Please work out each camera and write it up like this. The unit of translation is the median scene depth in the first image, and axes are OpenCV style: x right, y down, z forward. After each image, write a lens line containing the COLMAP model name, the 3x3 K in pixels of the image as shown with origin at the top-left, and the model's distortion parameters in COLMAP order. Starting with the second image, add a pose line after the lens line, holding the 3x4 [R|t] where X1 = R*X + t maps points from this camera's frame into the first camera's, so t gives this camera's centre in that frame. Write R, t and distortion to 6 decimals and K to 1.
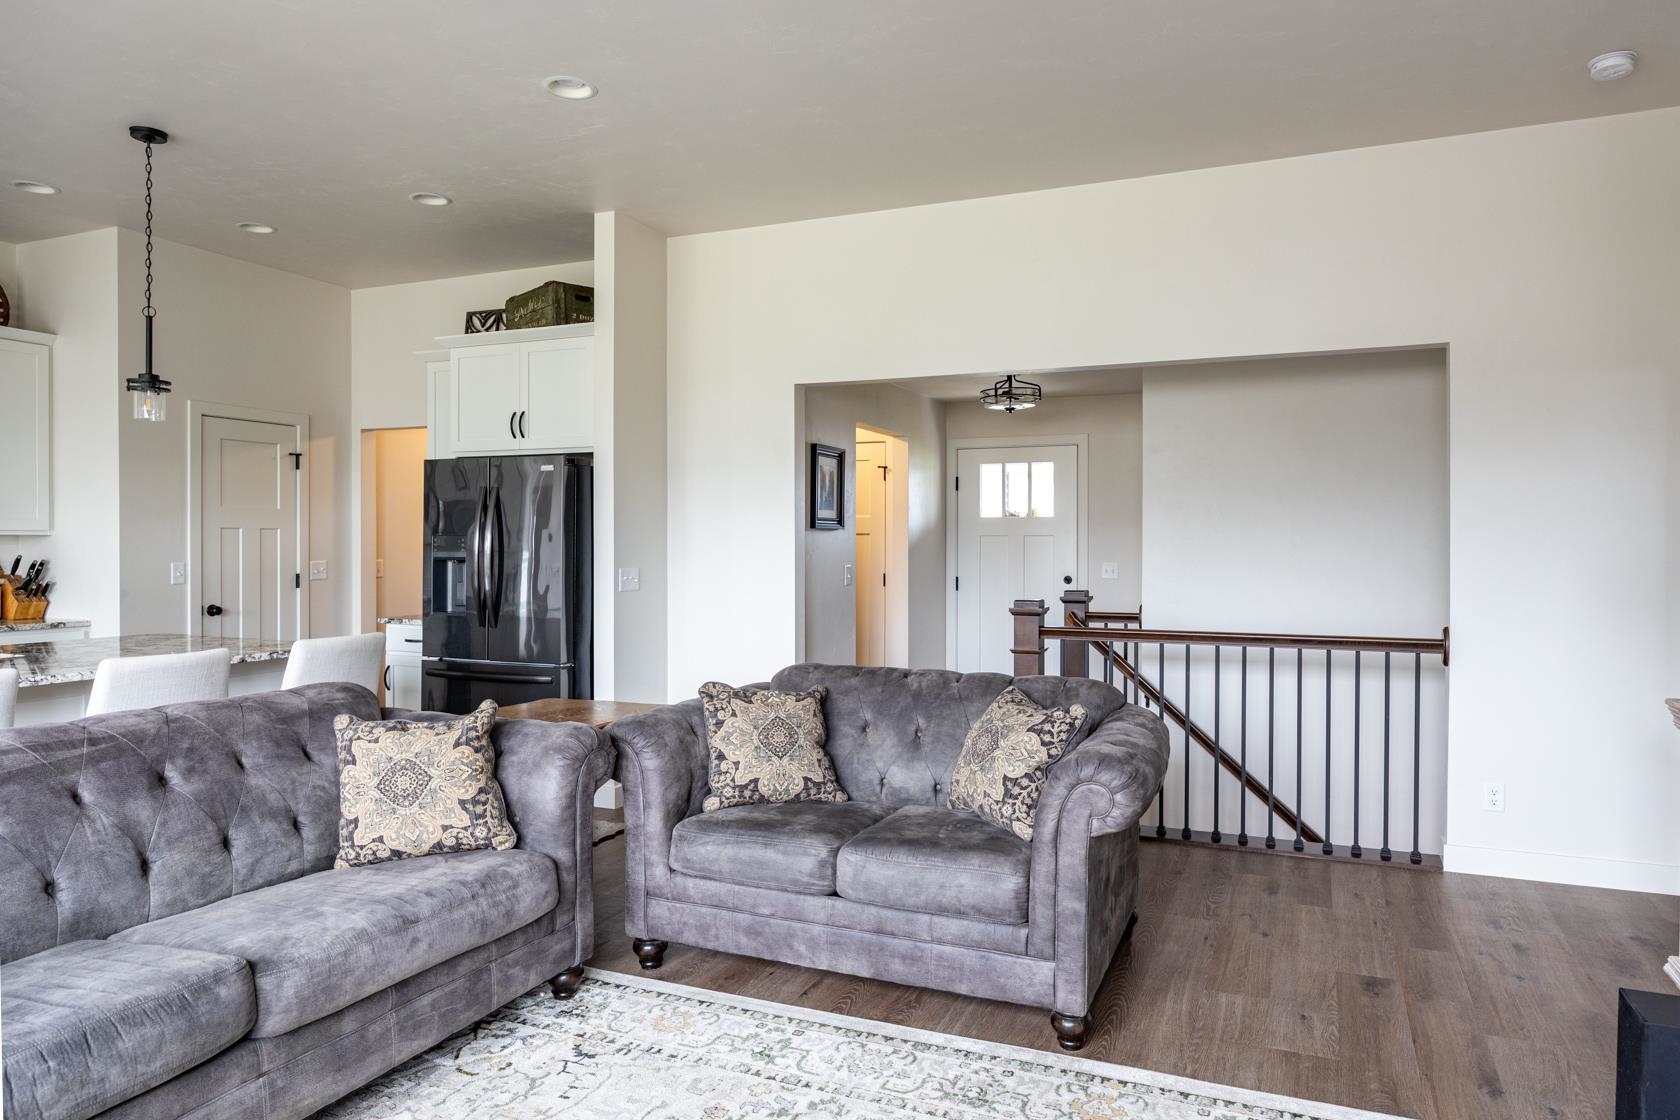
lens RADIAL K [[1037.7, 0, 840.6], [0, 1037.7, 553.8], [0, 0, 1]] dist [-0.010257, -0.003432]
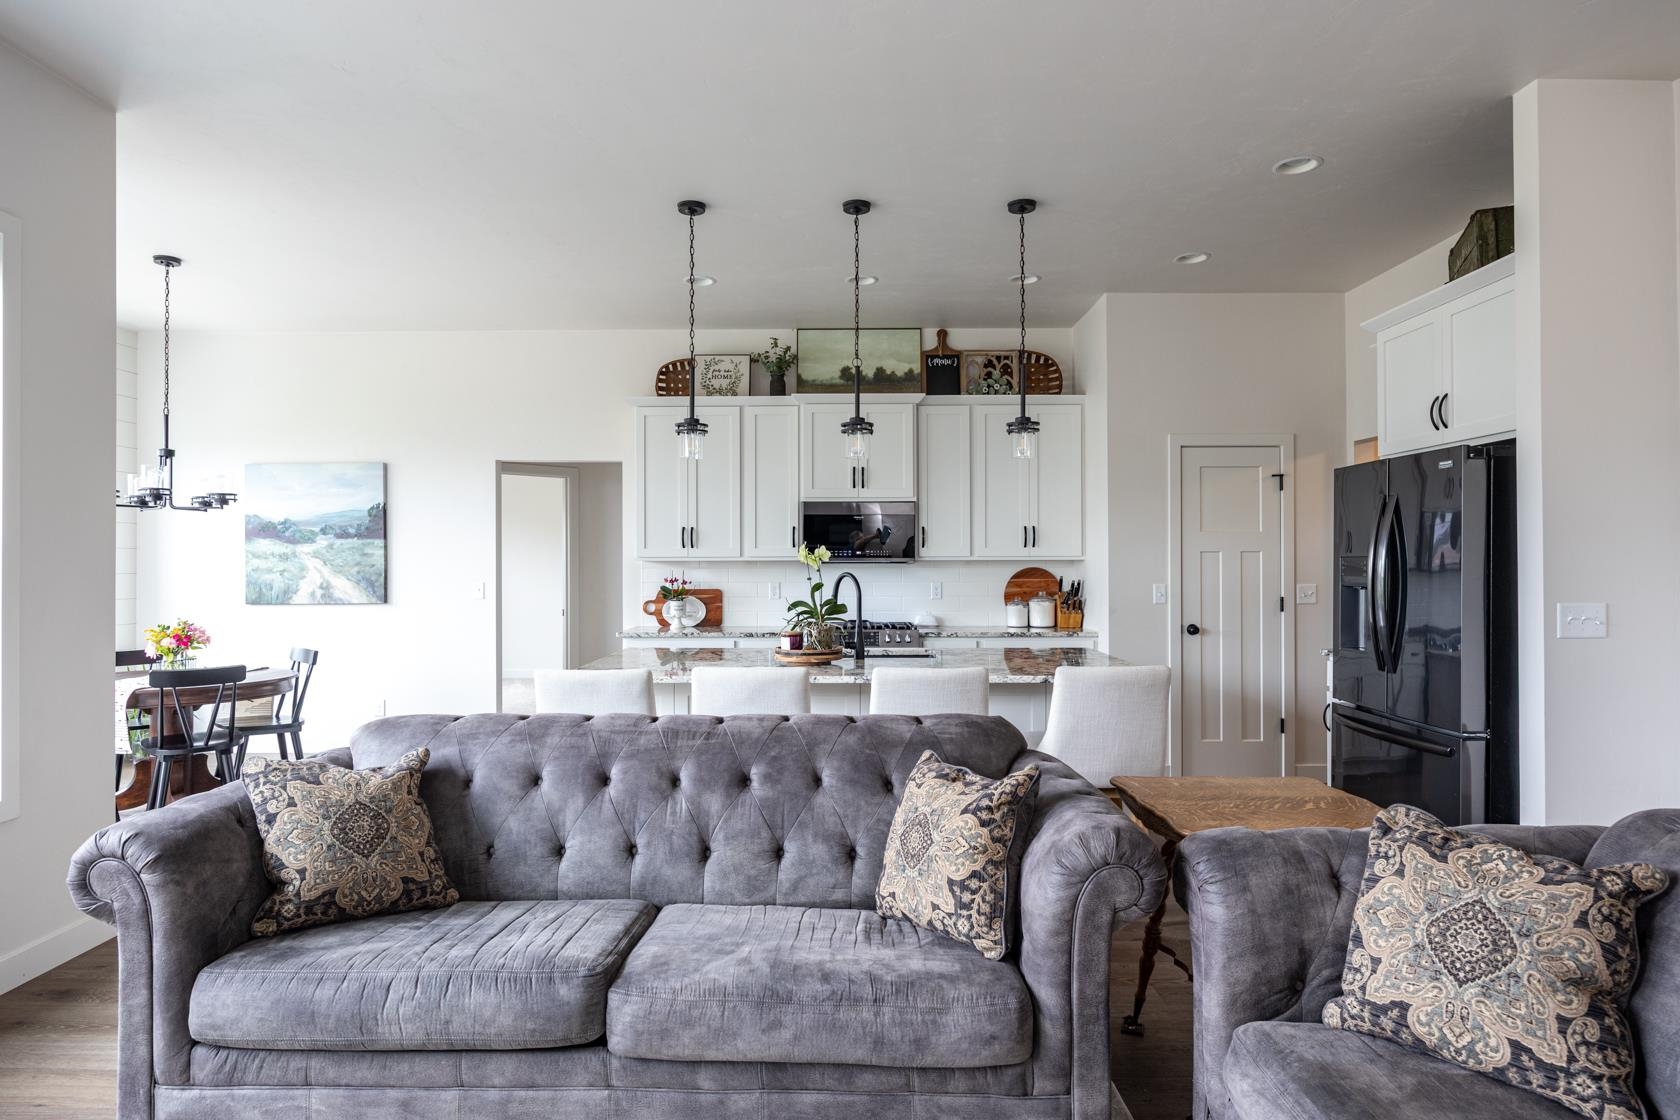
lens RADIAL K [[945.1, 0, 840.4], [0, 945.1, 560.6], [0, 0, 1]] dist [-0.010091, 0.001463]
pose [[0.401278, -0.006405, -0.915934, 0.280046], [-0.006897, 0.999926, -0.010014, -0.008416], [0.915930, 0.010336, 0.401204, 0.589548]]
